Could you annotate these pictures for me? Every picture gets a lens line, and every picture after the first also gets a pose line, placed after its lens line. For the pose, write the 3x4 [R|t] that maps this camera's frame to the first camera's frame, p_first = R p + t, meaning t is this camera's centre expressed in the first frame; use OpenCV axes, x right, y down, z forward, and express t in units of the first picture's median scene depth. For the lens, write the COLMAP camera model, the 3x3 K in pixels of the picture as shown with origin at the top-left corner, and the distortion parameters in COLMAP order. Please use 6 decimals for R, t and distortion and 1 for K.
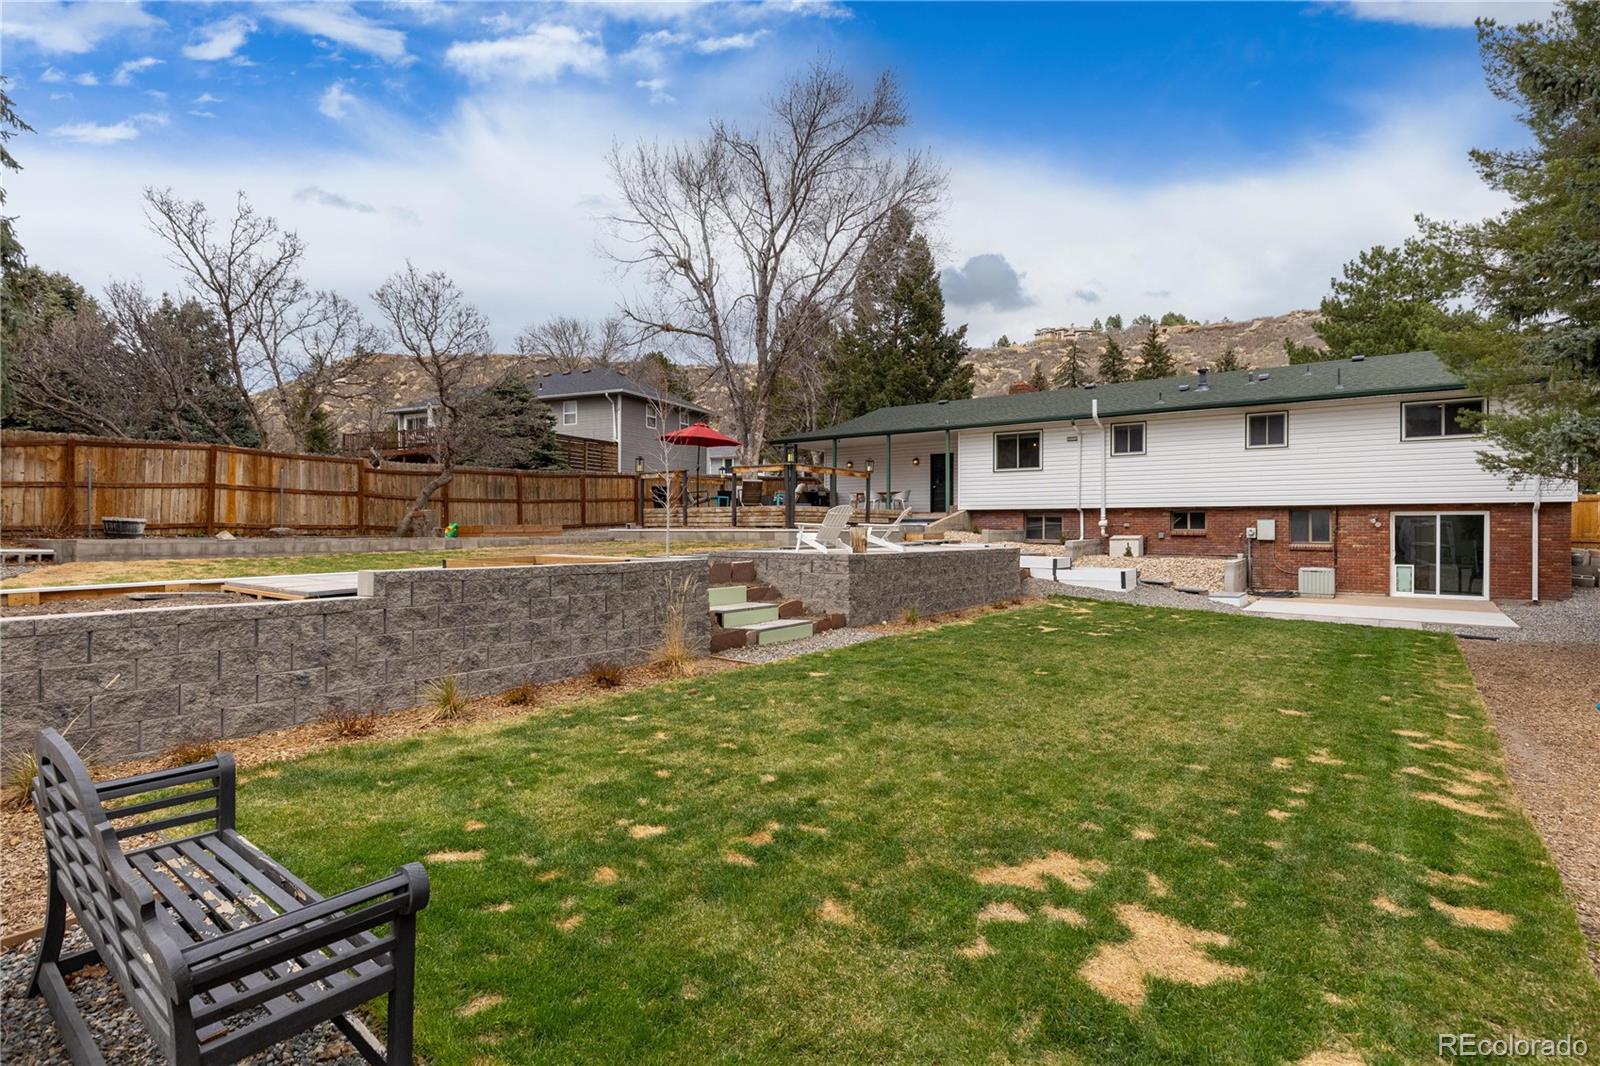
lens RADIAL K [[789.1, 0, 800.0], [0, 789.1, 533.0], [0, 0, 1]] dist [0.000779, 0.000046]
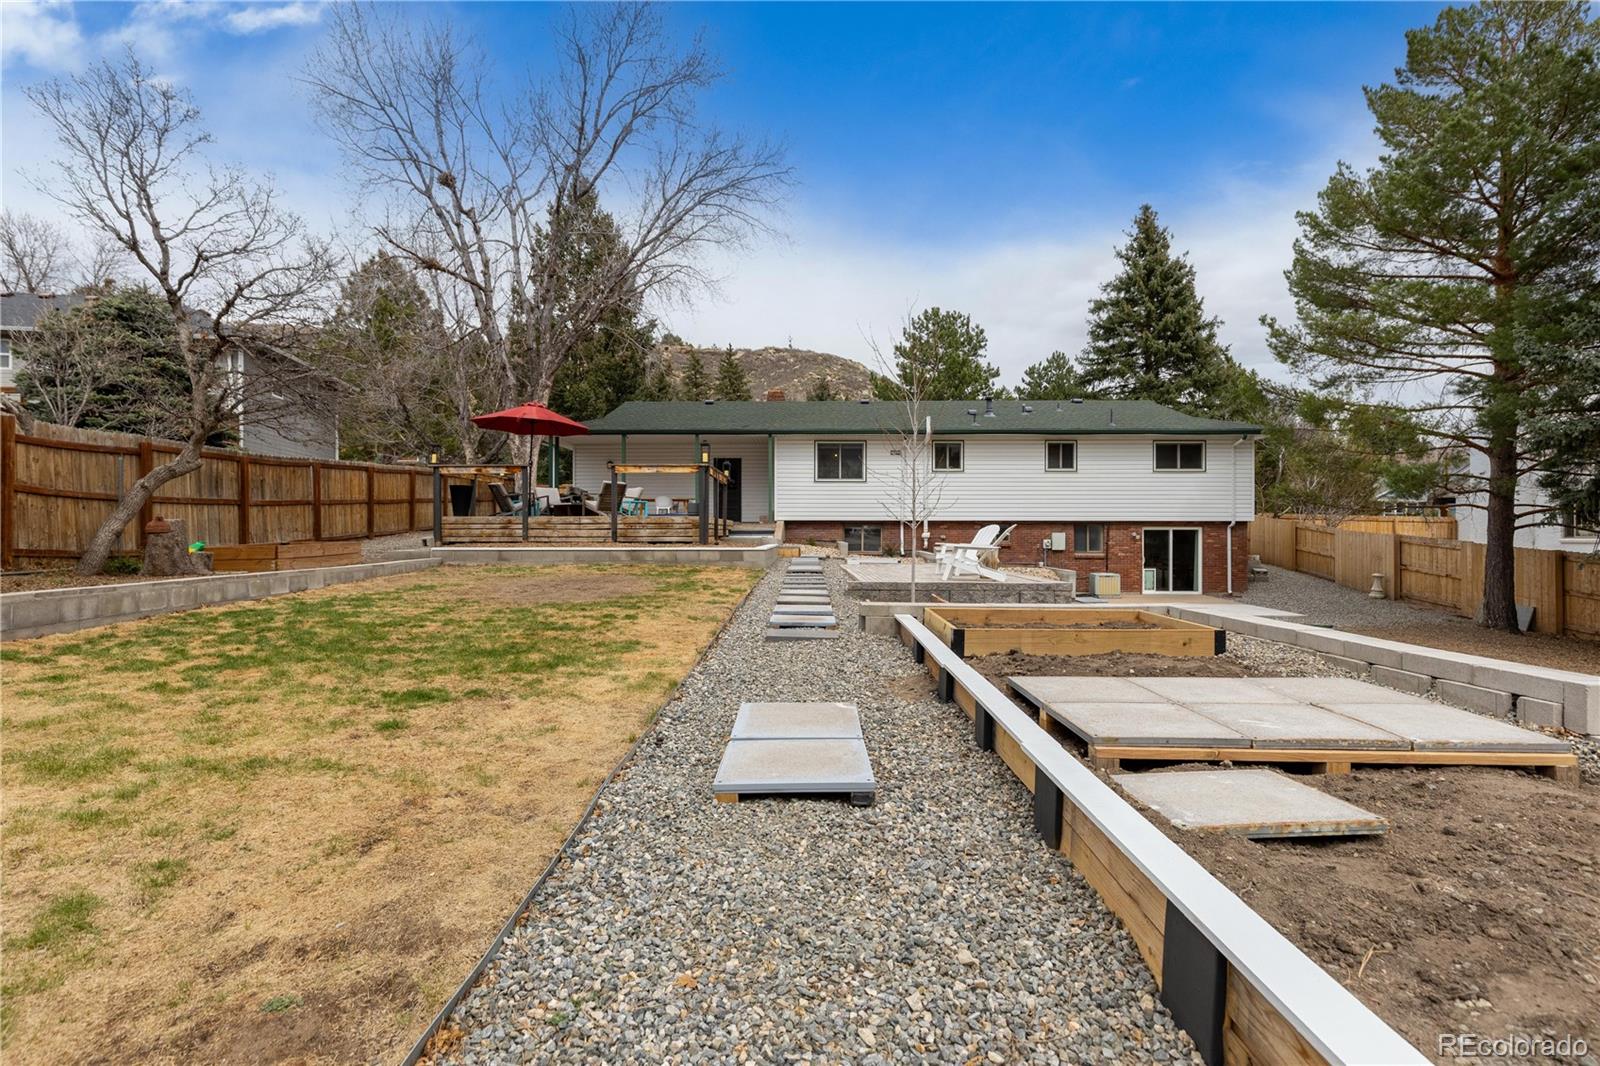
lens RADIAL K [[789.1, 0, 800.0], [0, 789.1, 533.0], [0, 0, 1]] dist [0.000779, 0.000046]
pose [[0.809640, -0.002119, 0.586924, -0.373037], [0.003998, 0.999990, -0.001904, -0.014530], [-0.586914, 0.003888, 0.809640, 0.259849]]
